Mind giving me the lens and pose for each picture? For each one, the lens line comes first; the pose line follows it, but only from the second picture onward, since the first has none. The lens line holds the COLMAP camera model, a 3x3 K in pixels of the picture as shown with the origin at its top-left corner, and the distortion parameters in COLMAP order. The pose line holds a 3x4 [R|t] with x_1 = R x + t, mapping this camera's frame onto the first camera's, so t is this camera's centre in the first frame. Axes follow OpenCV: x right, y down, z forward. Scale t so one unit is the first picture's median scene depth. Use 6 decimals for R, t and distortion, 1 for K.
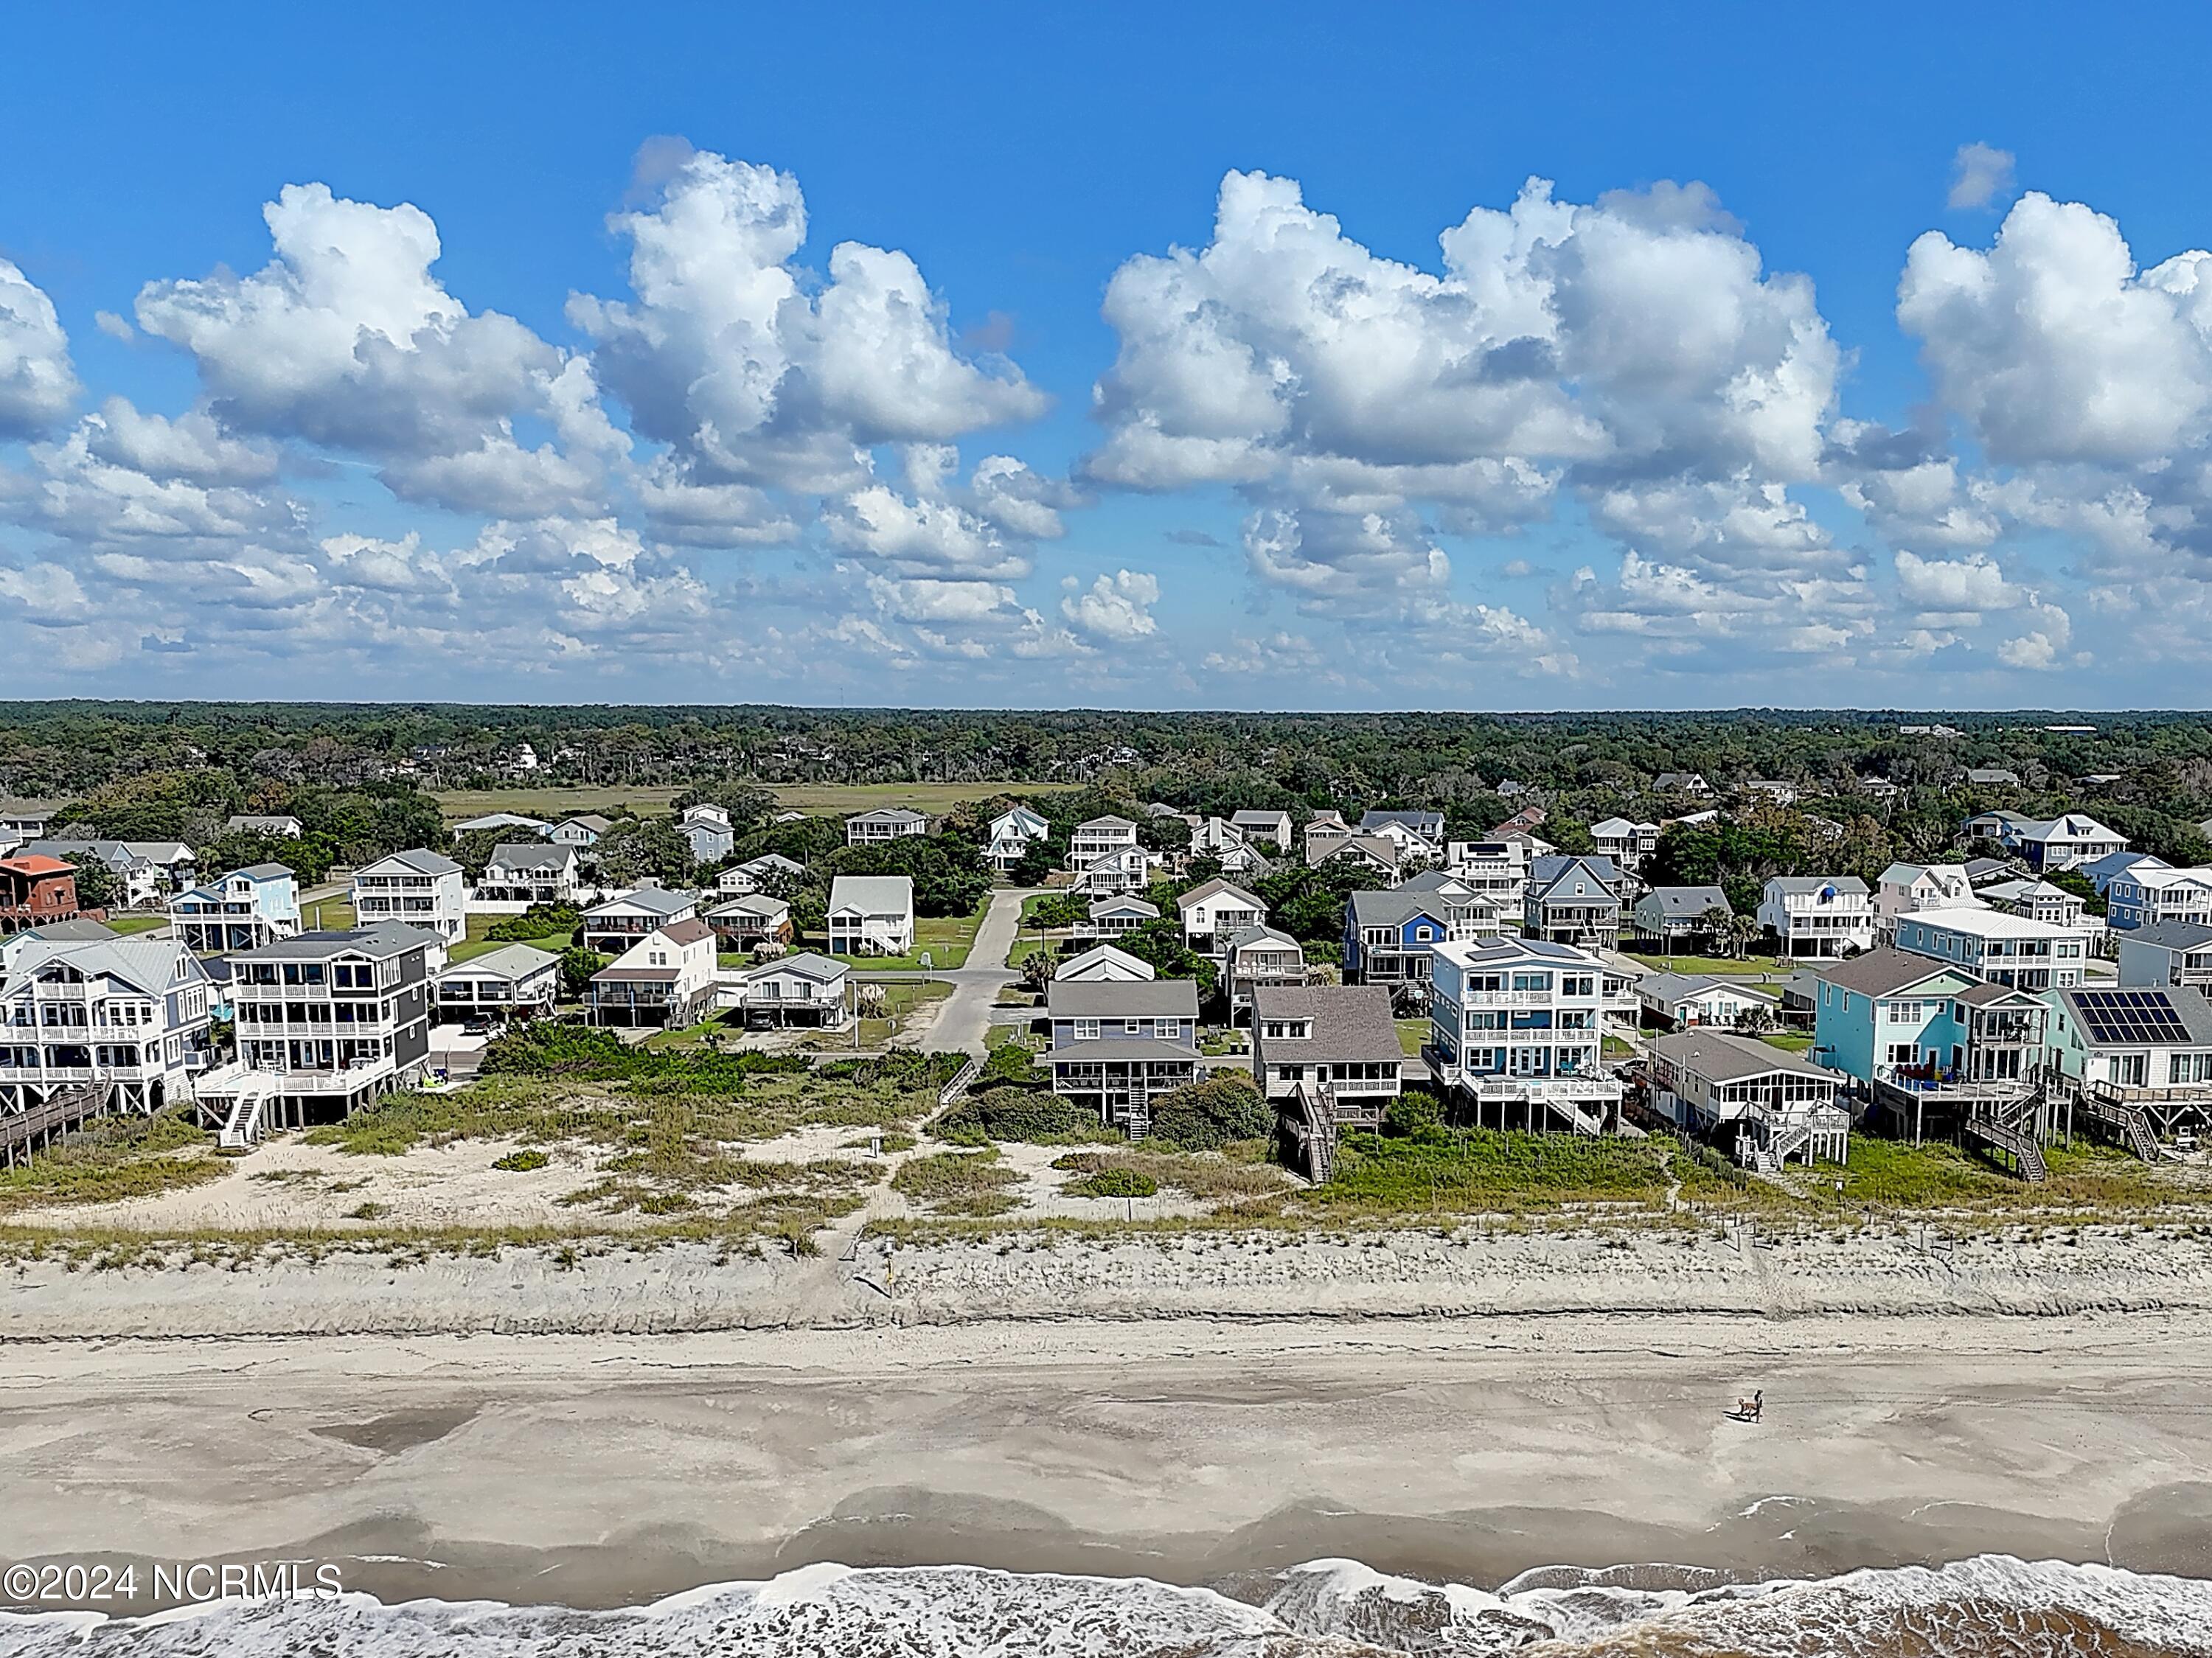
lens RADIAL K [[2048.7, 0, 1275.2], [0, 2048.7, 1058.7], [0, 0, 1]] dist [0.134097, -0.227433]
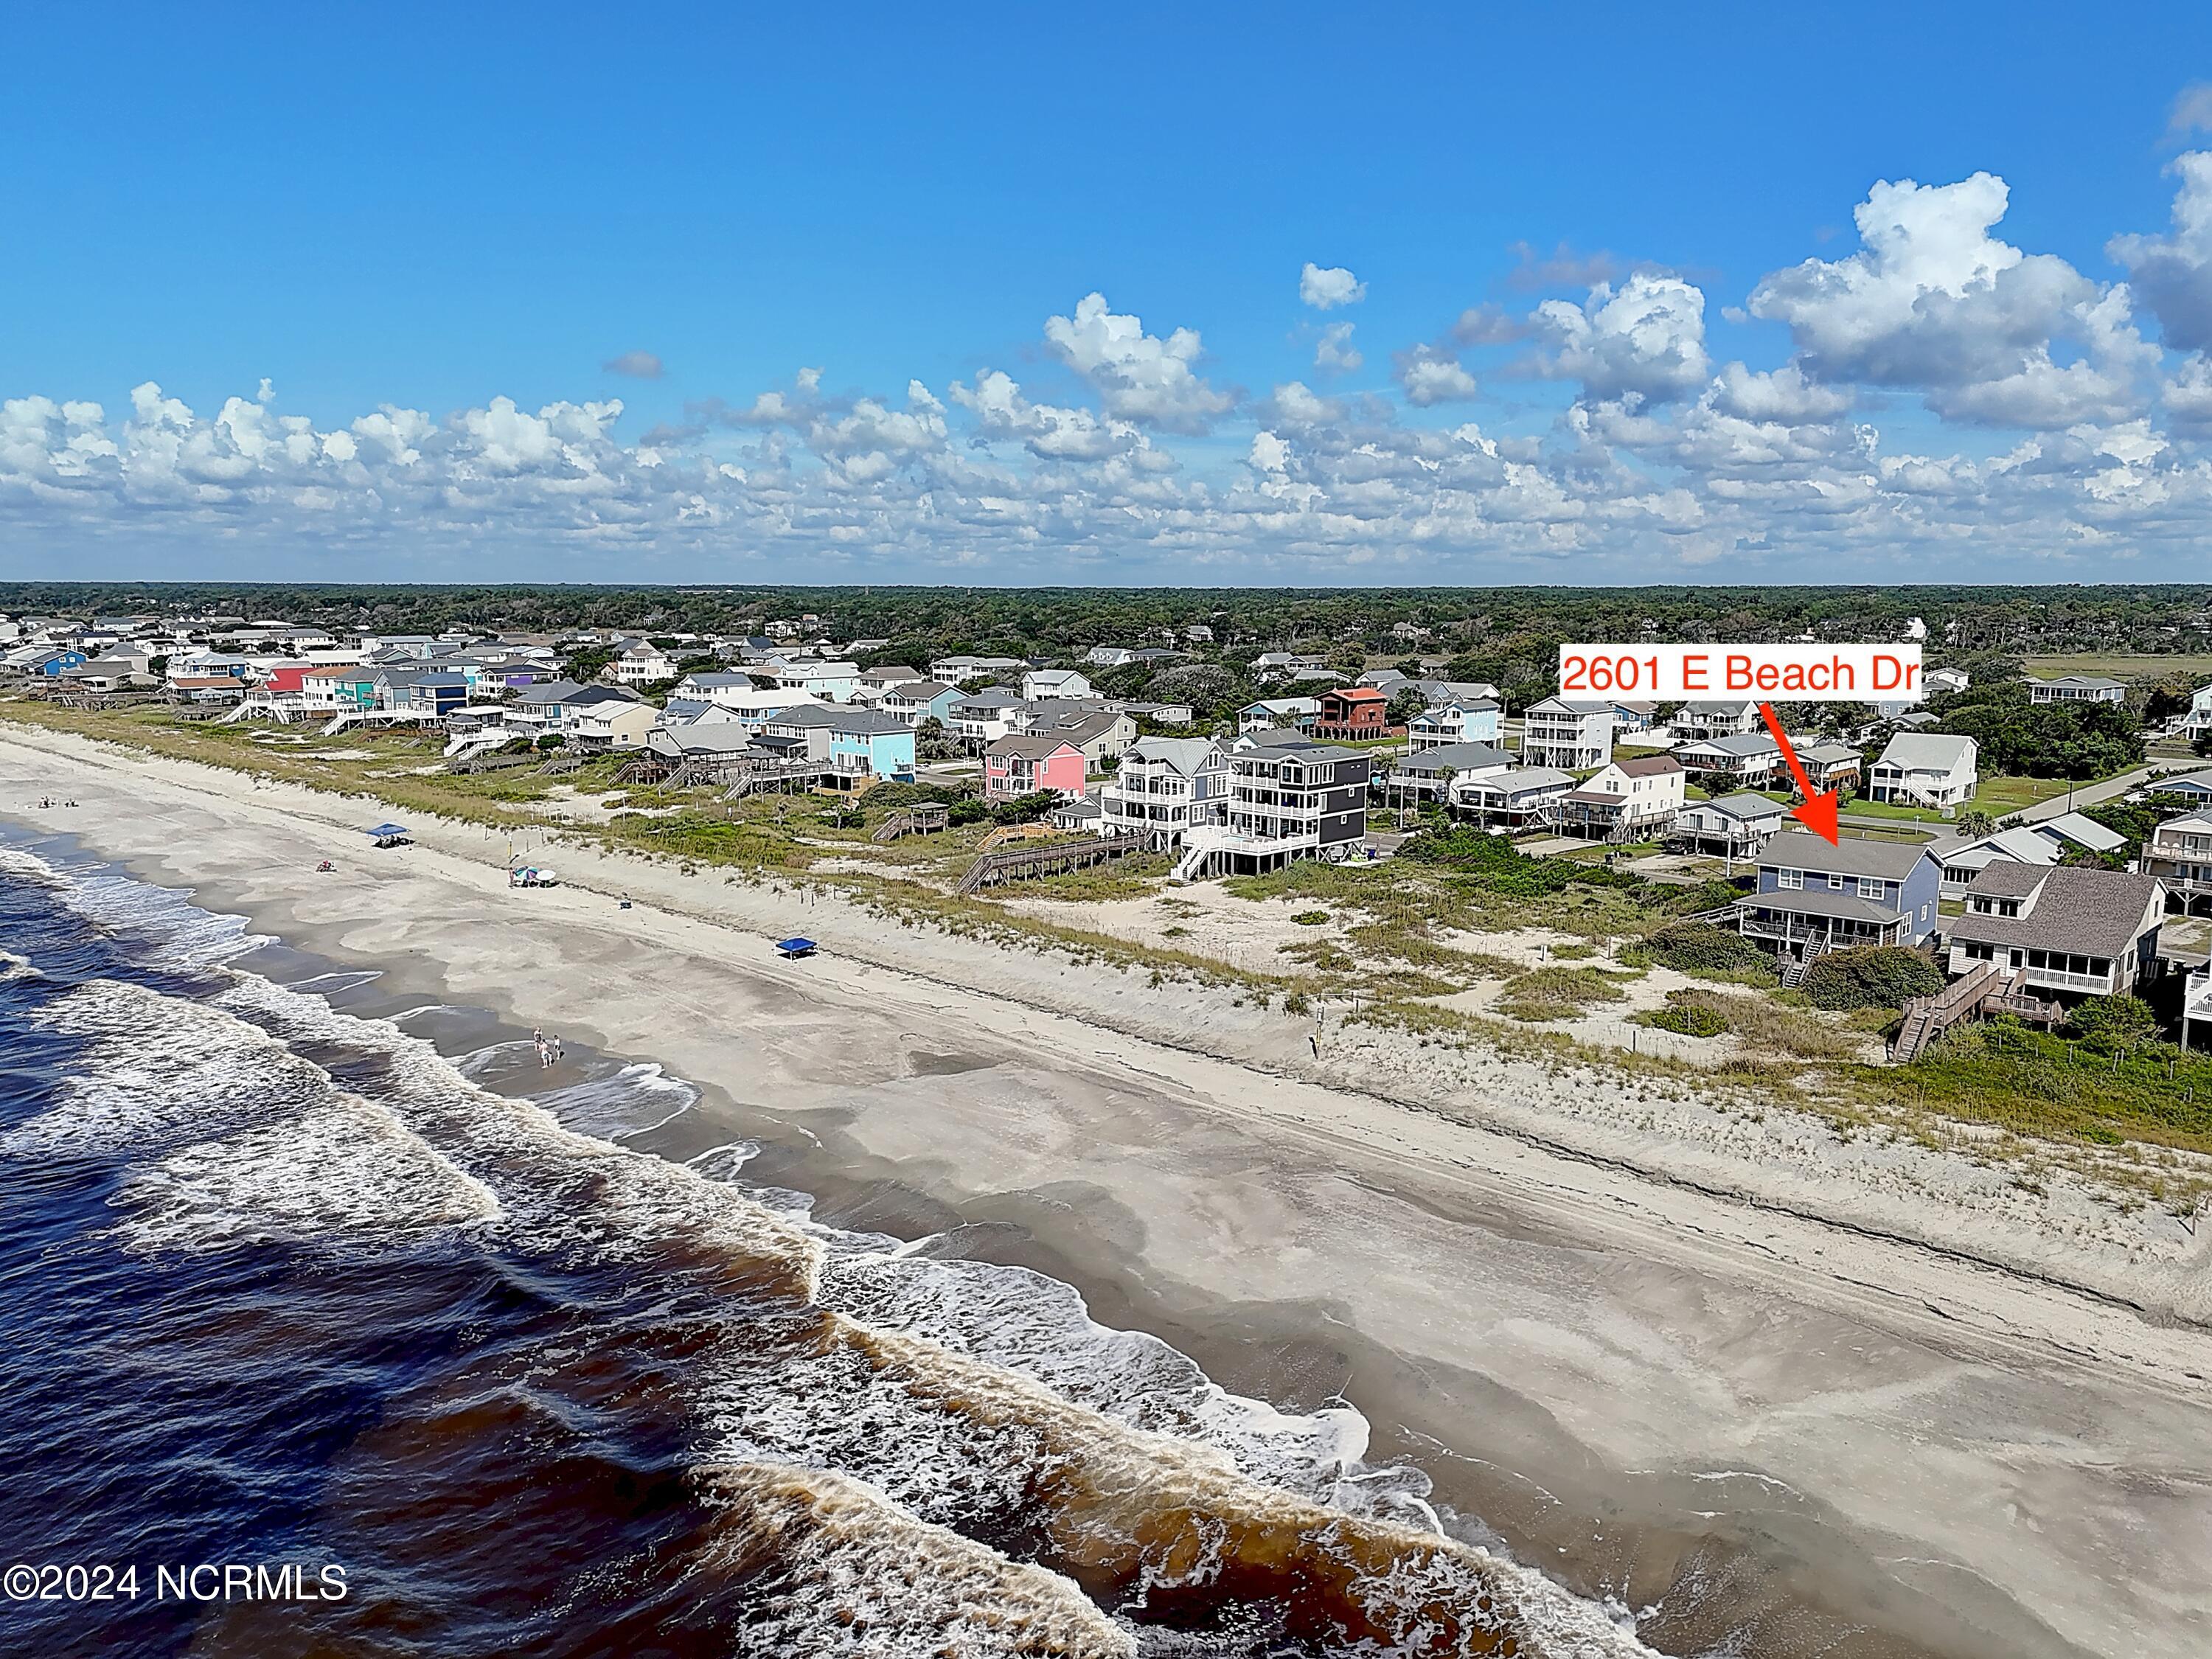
lens RADIAL K [[1628.1, 0, 1117.1], [0, 1628.1, 840.9], [0, 0, 1]] dist [0.089316, -0.094059]
pose [[0.666703, 0.113334, -0.736656, 0.293485], [-0.125110, 0.991365, 0.039291, -0.023371], [0.734748, 0.065967, 0.675125, 0.175546]]
